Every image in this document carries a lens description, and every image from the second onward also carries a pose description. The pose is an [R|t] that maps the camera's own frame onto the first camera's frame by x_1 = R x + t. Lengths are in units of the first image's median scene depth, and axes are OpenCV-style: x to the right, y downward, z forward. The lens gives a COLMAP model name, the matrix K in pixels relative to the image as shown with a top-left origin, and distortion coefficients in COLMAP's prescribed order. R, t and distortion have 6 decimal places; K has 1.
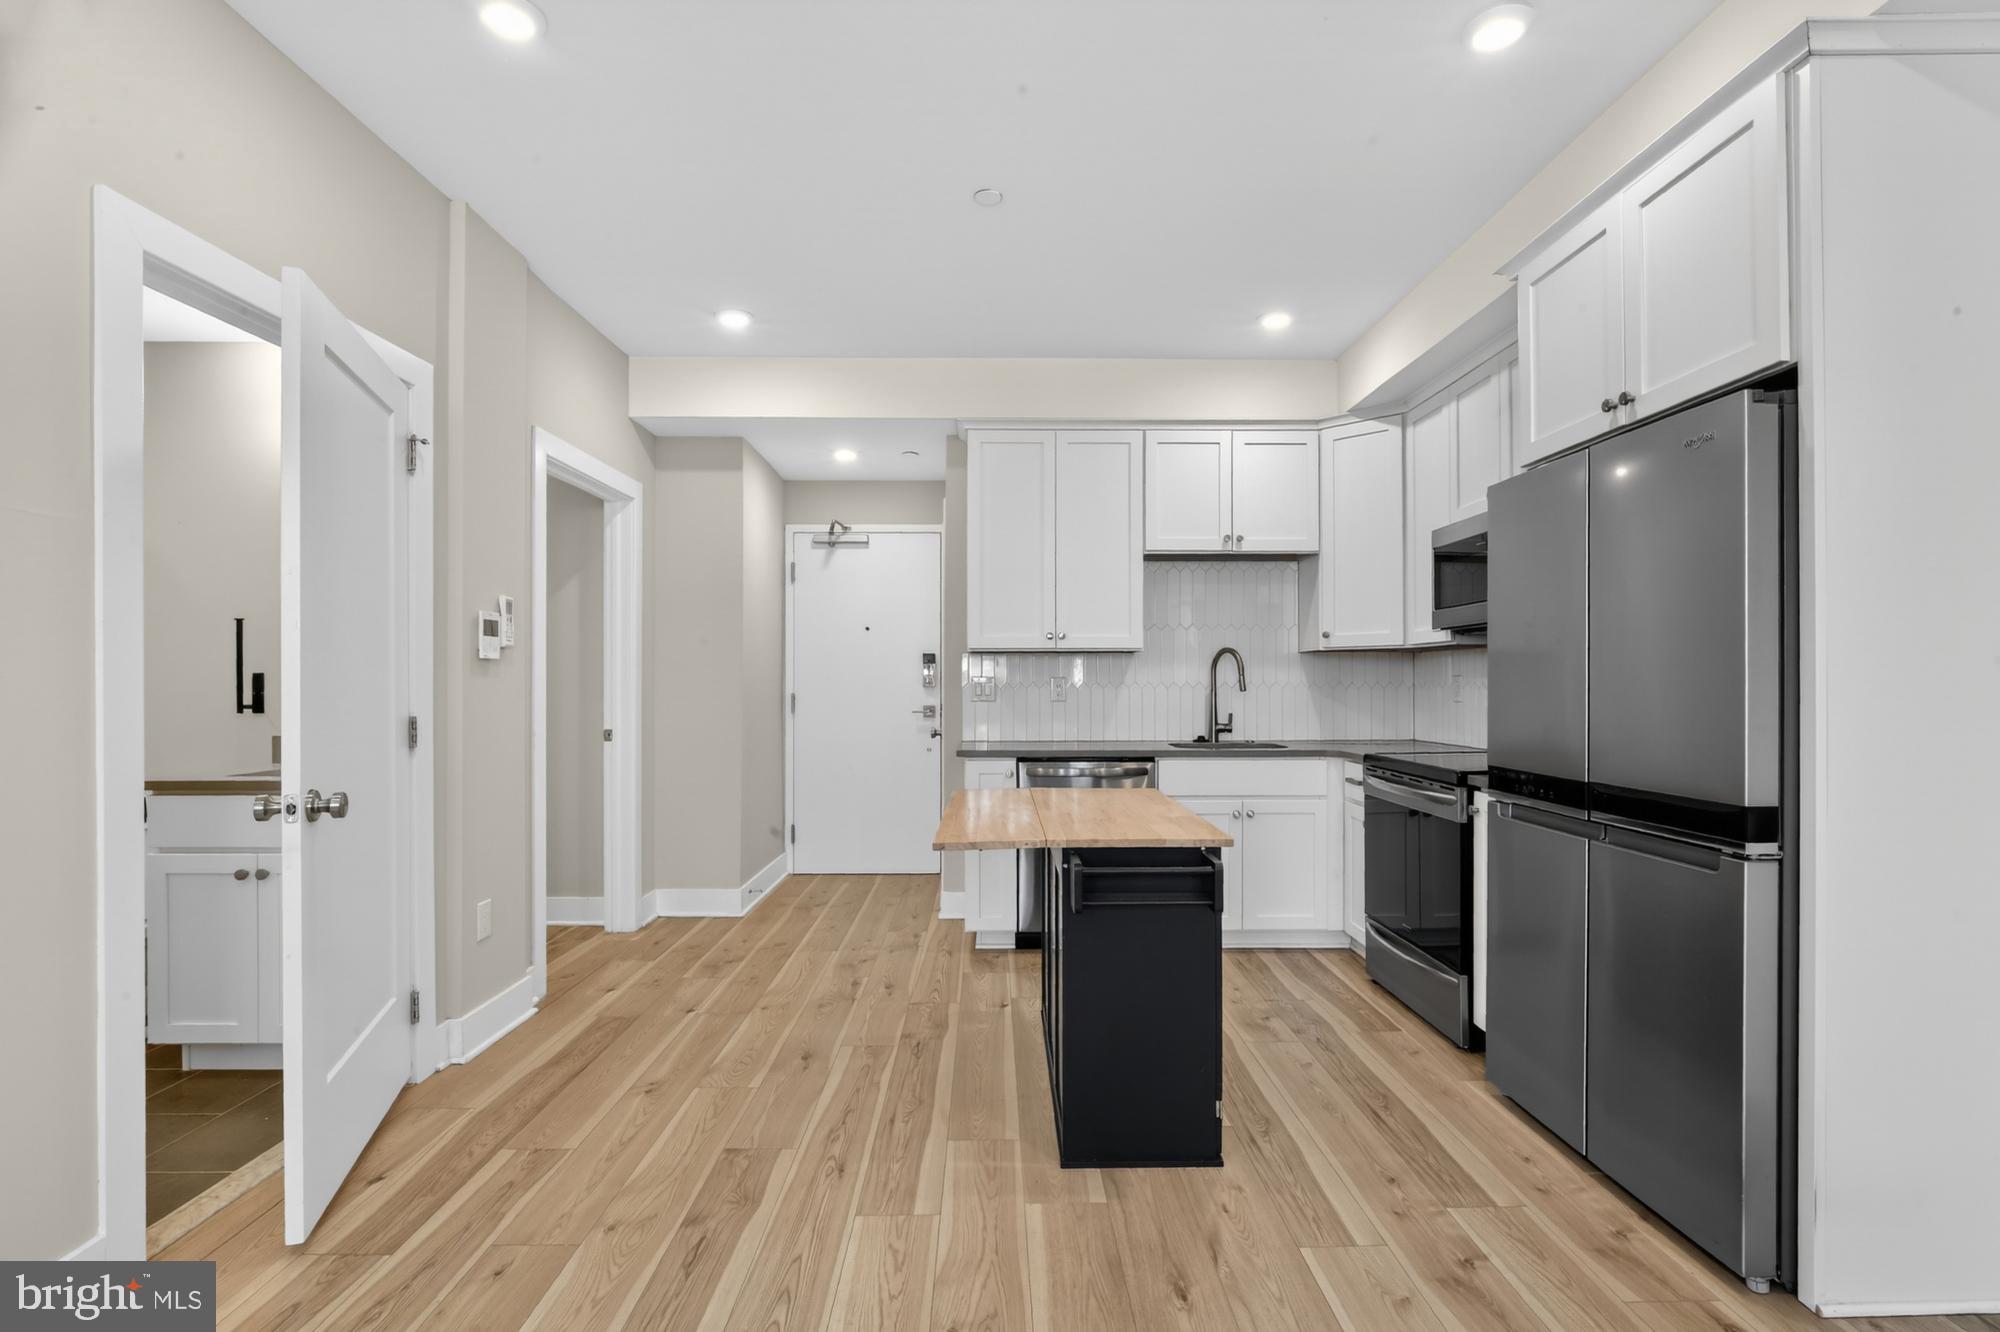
lens RADIAL K [[927.4, 0, 1012.1], [0, 927.4, 677.7], [0, 0, 1]] dist [-0.015200, 0.003466]
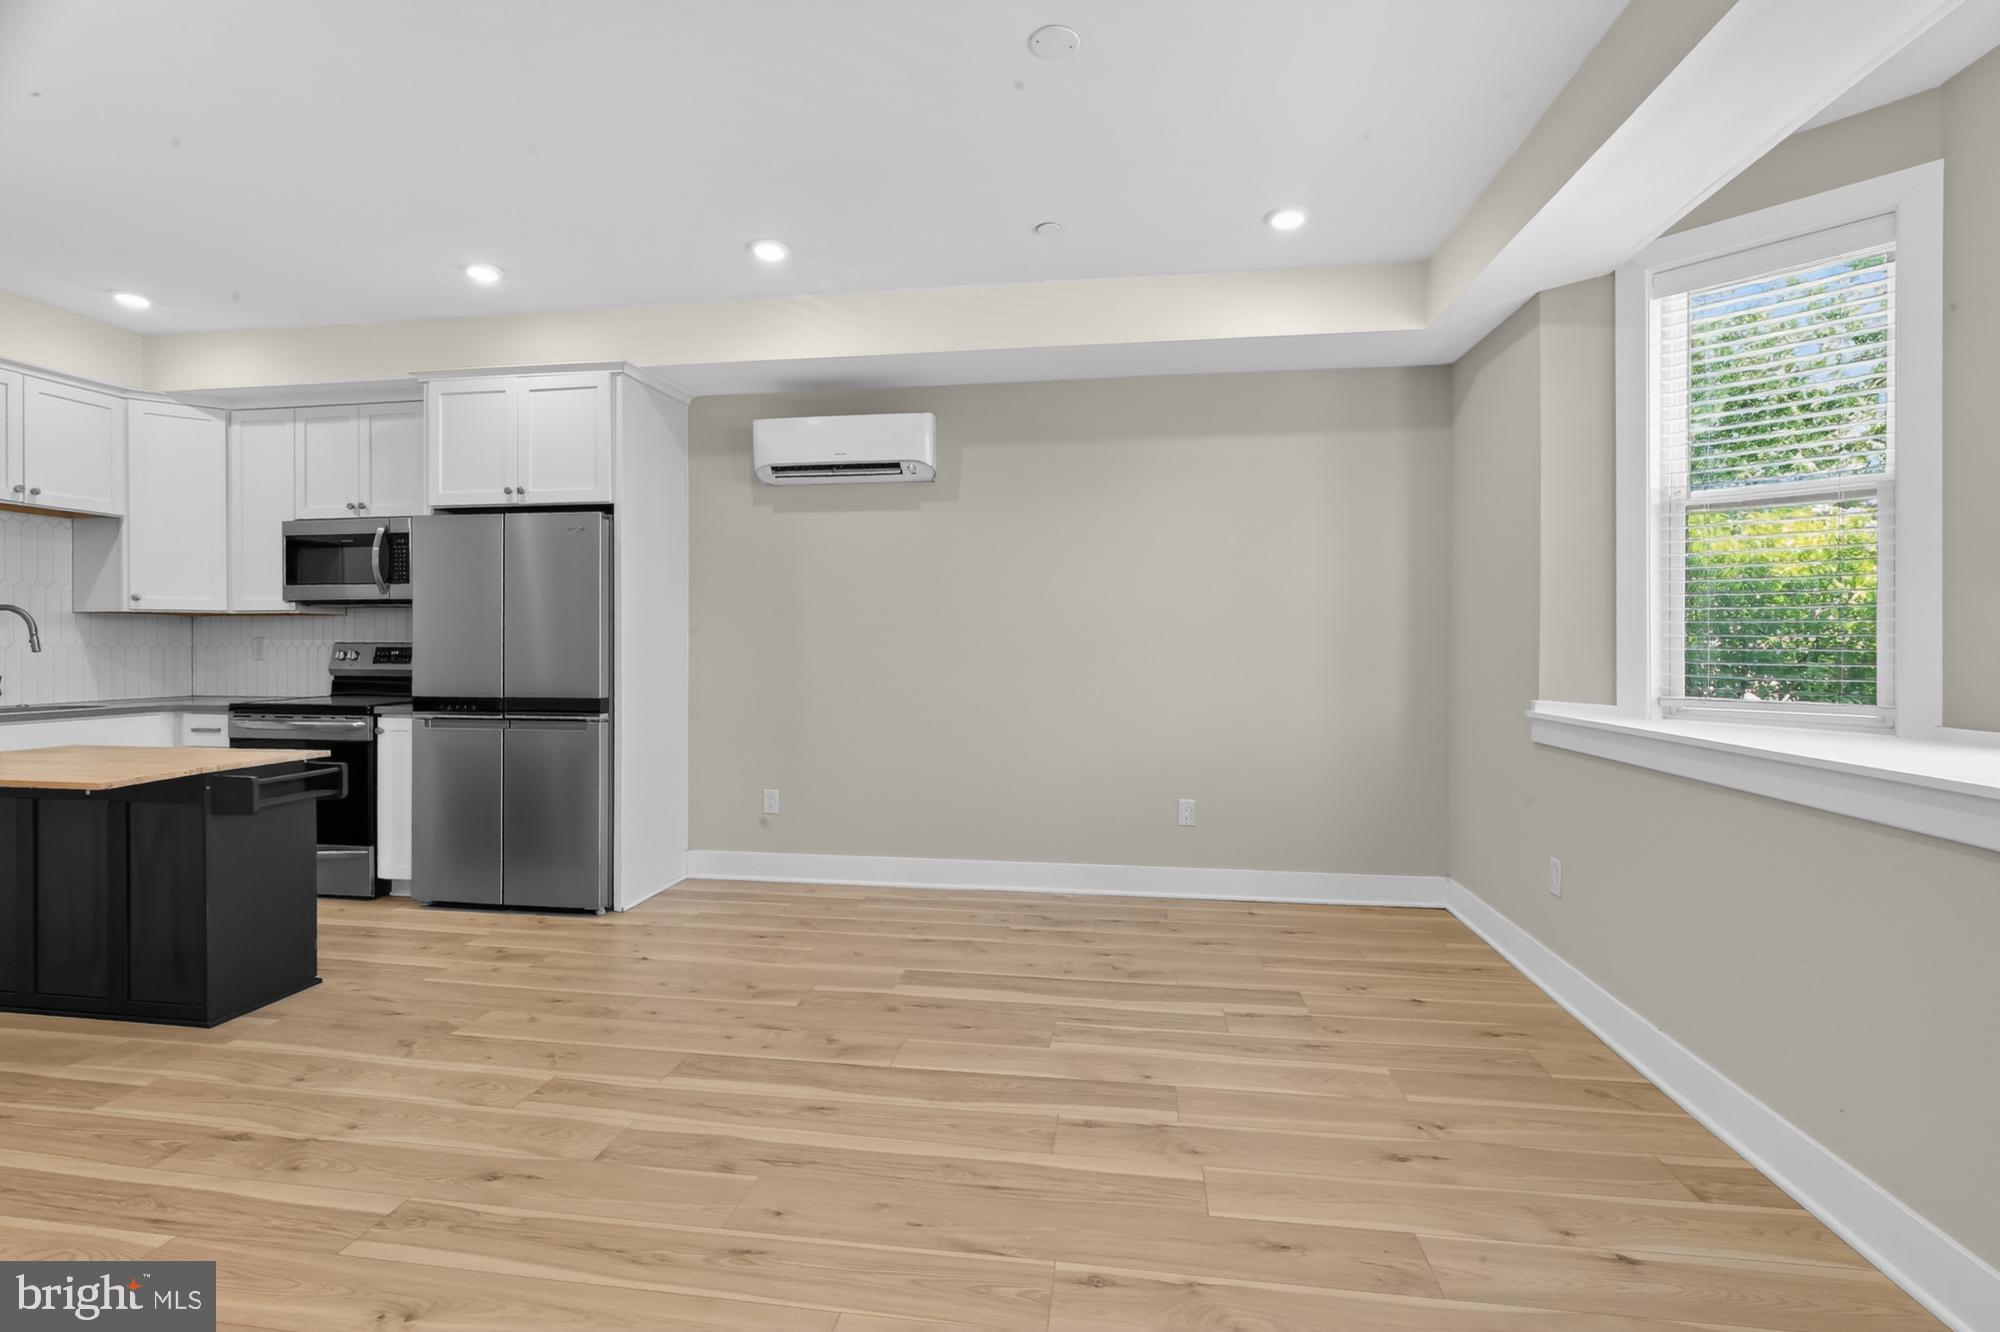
lens RADIAL K [[927.4, 0, 998.6], [0, 927.4, 654.0], [0, 0, 1]] dist [-0.015200, 0.003466]
pose [[0.165561, -0.007956, 0.986167, -0.608119], [-0.006720, 0.999935, 0.009195, 0.002127], [-0.986177, -0.008150, 0.165497, -0.158838]]
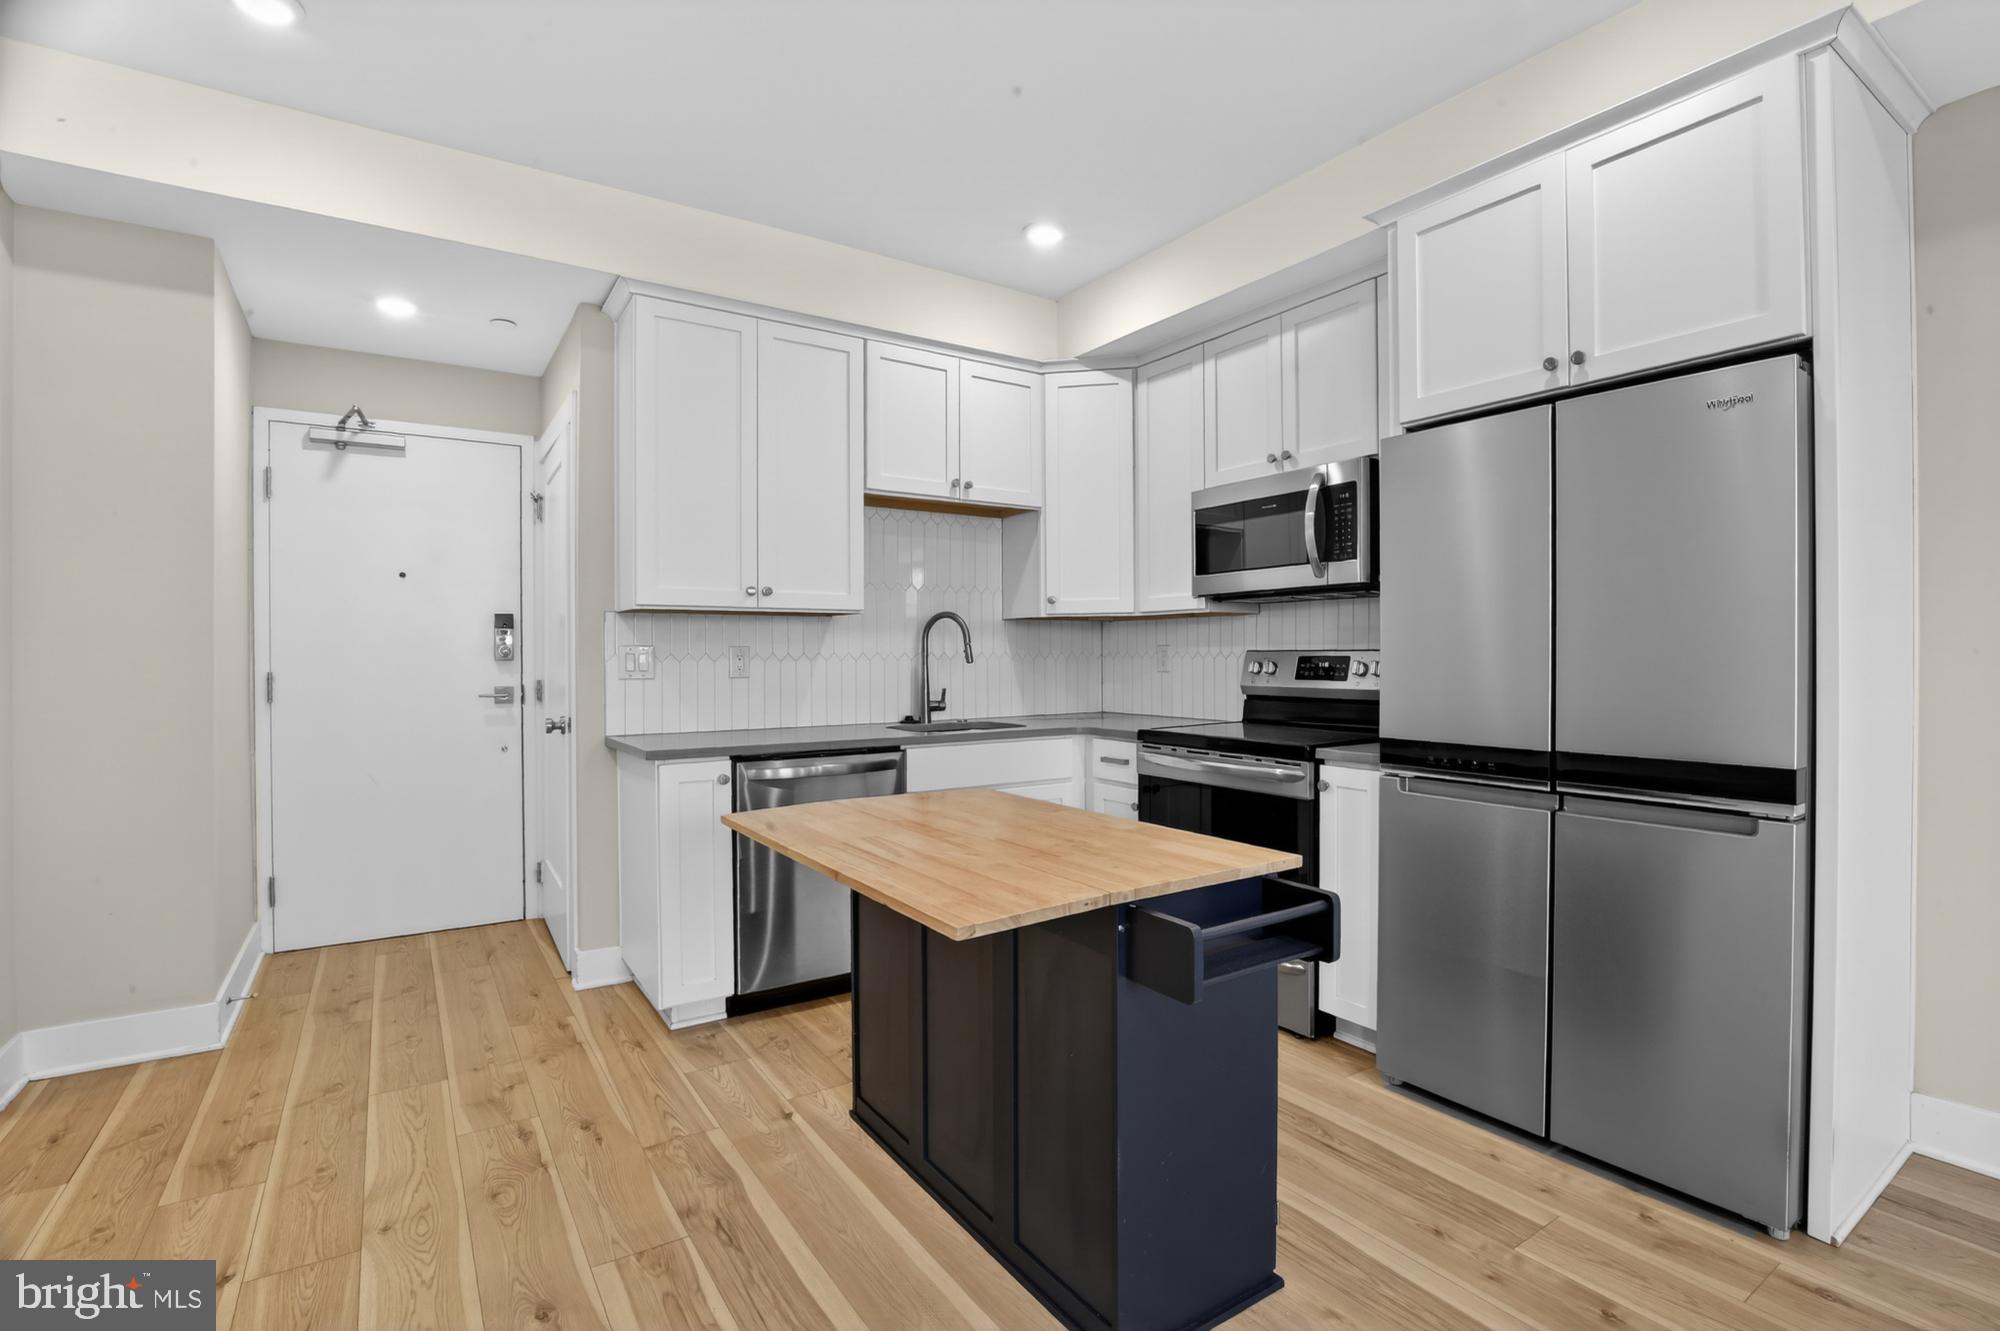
lens RADIAL K [[927.4, 0, 991.1], [0, 927.4, 654.1], [0, 0, 1]] dist [-0.015200, 0.003466]
pose [[0.846203, -0.003524, 0.532848, -0.229494], [0.001421, 0.999990, 0.004356, 0.003578], [-0.532858, -0.002929, 0.846200, 0.300319]]
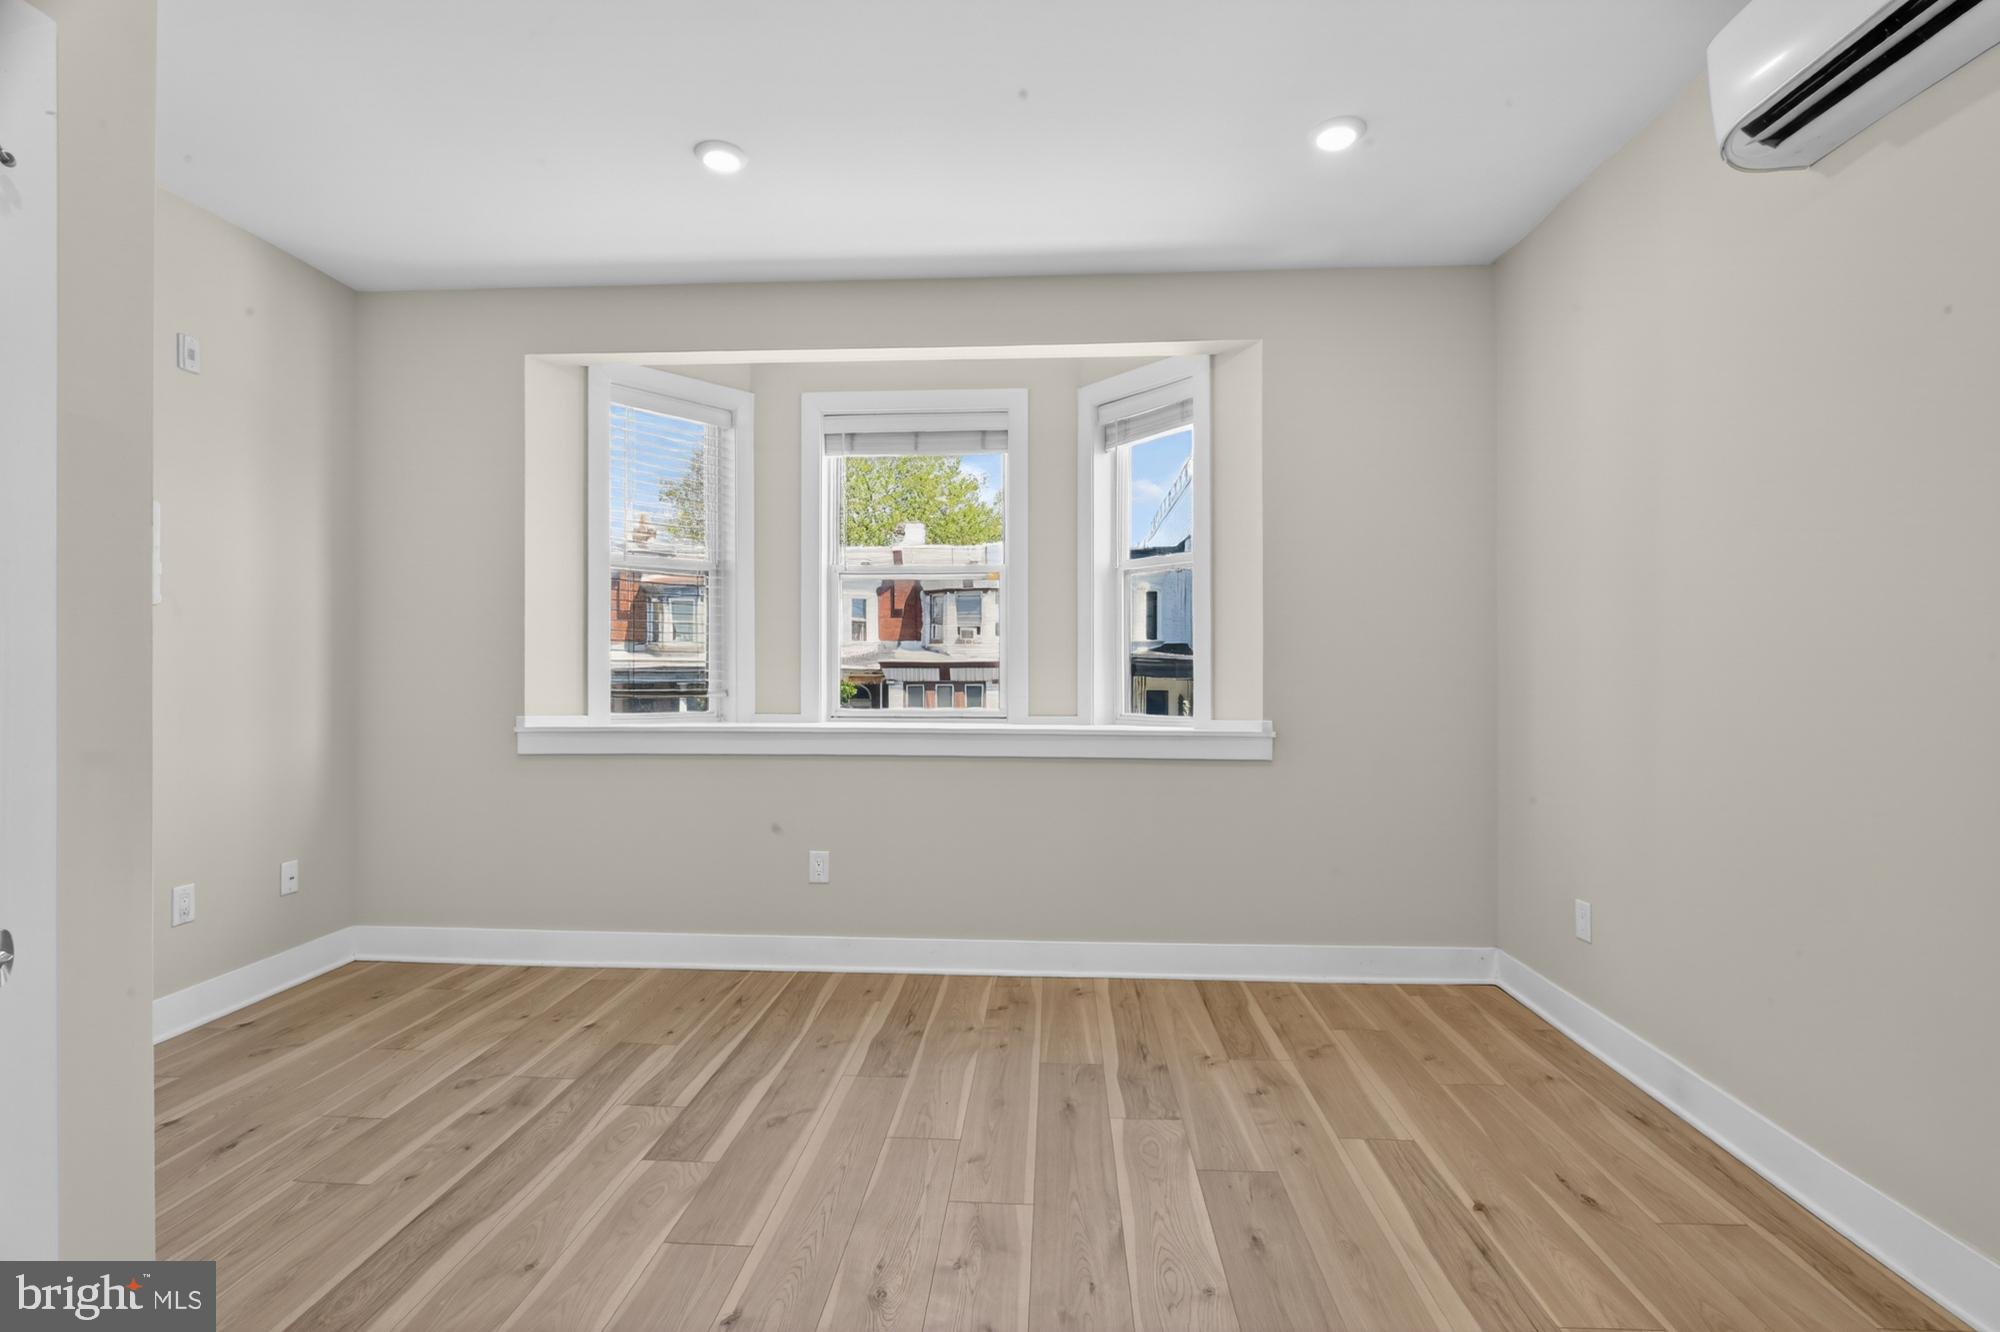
lens RADIAL K [[927.4, 0, 1009.2], [0, 927.4, 668.0], [0, 0, 1]] dist [-0.015200, 0.003466]
pose [[-0.996198, 0.002885, 0.087069, -0.253763], [0.002010, 0.999947, -0.010136, 0.009388], [-0.087094, -0.009922, -0.996151, 0.435749]]
